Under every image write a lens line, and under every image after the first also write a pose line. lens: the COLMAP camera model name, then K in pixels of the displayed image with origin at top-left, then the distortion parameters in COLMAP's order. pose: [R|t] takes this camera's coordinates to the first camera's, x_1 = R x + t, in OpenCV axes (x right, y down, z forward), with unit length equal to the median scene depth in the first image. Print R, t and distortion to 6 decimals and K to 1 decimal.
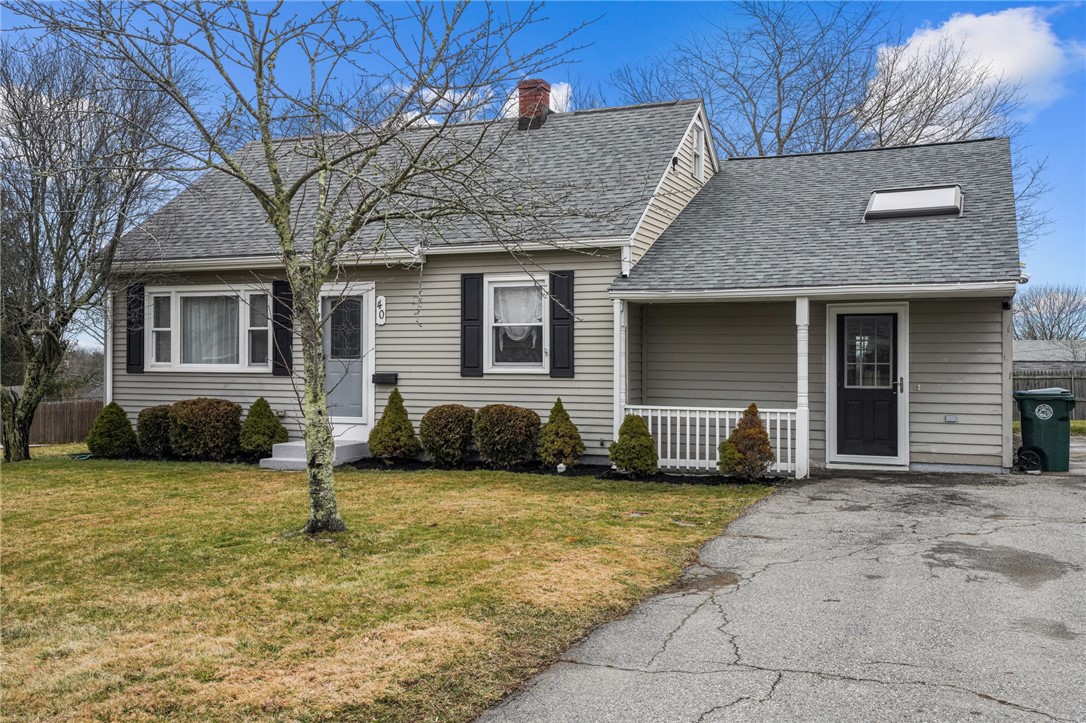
lens RADIAL K [[1049.1, 0, 569.3], [0, 1049.1, 364.0], [0, 0, 1]] dist [0.095491, -0.003738]
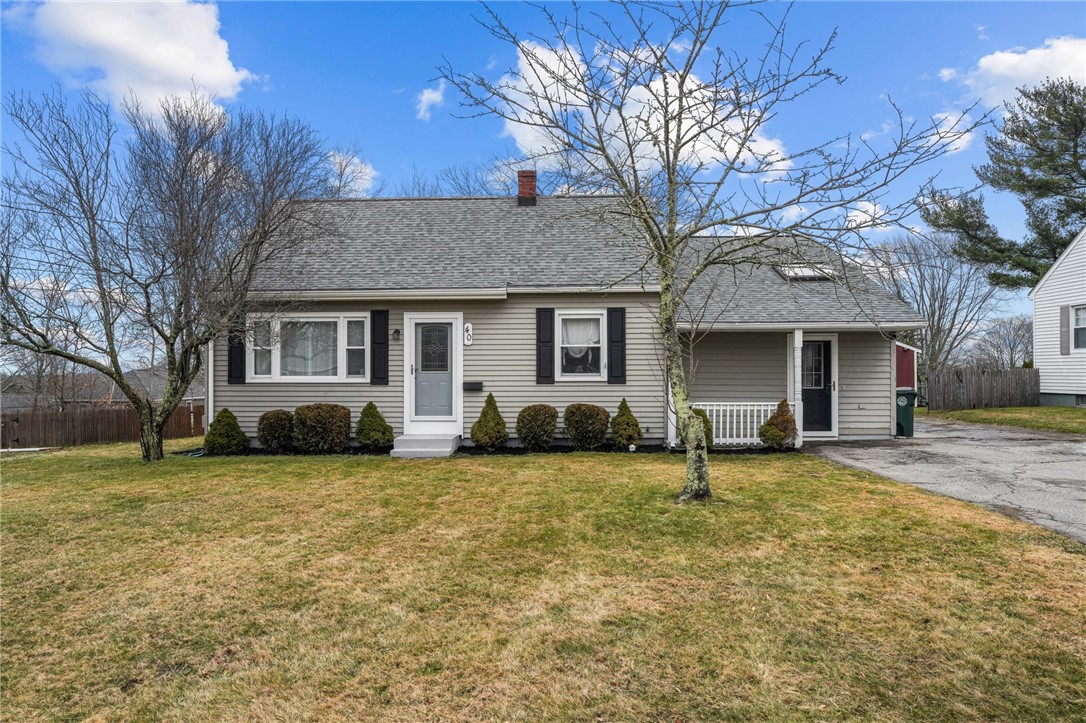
lens RADIAL K [[723.8, 0, 559.6], [0, 723.8, 379.2], [0, 0, 1]] dist [-0.009338, 0.002248]
pose [[0.935907, -0.006957, 0.352178, -0.406185], [0.006290, 0.999976, 0.003037, 0.003291], [-0.352191, -0.000627, 0.935928, 0.119025]]
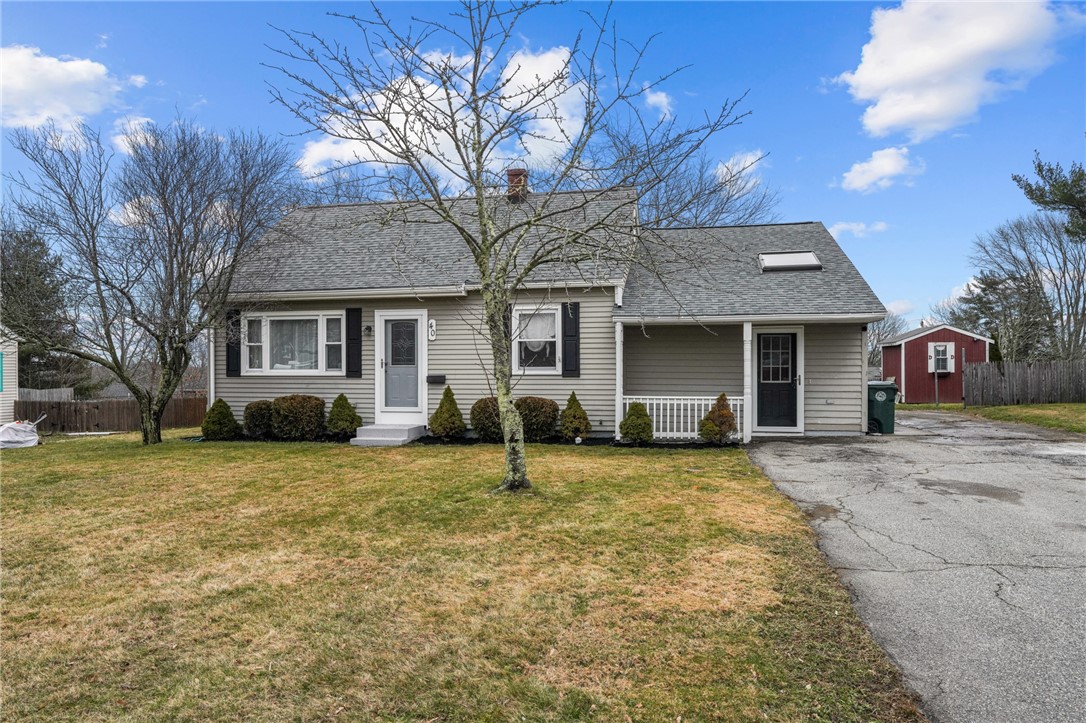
lens RADIAL K [[723.8, 0, 559.6], [0, 723.8, 379.2], [0, 0, 1]] dist [-0.009338, 0.002248]
pose [[0.982220, -0.008706, 0.187532, -0.200967], [0.006163, 0.999881, 0.014140, 0.001487], [-0.187633, -0.012733, 0.982157, 0.034191]]
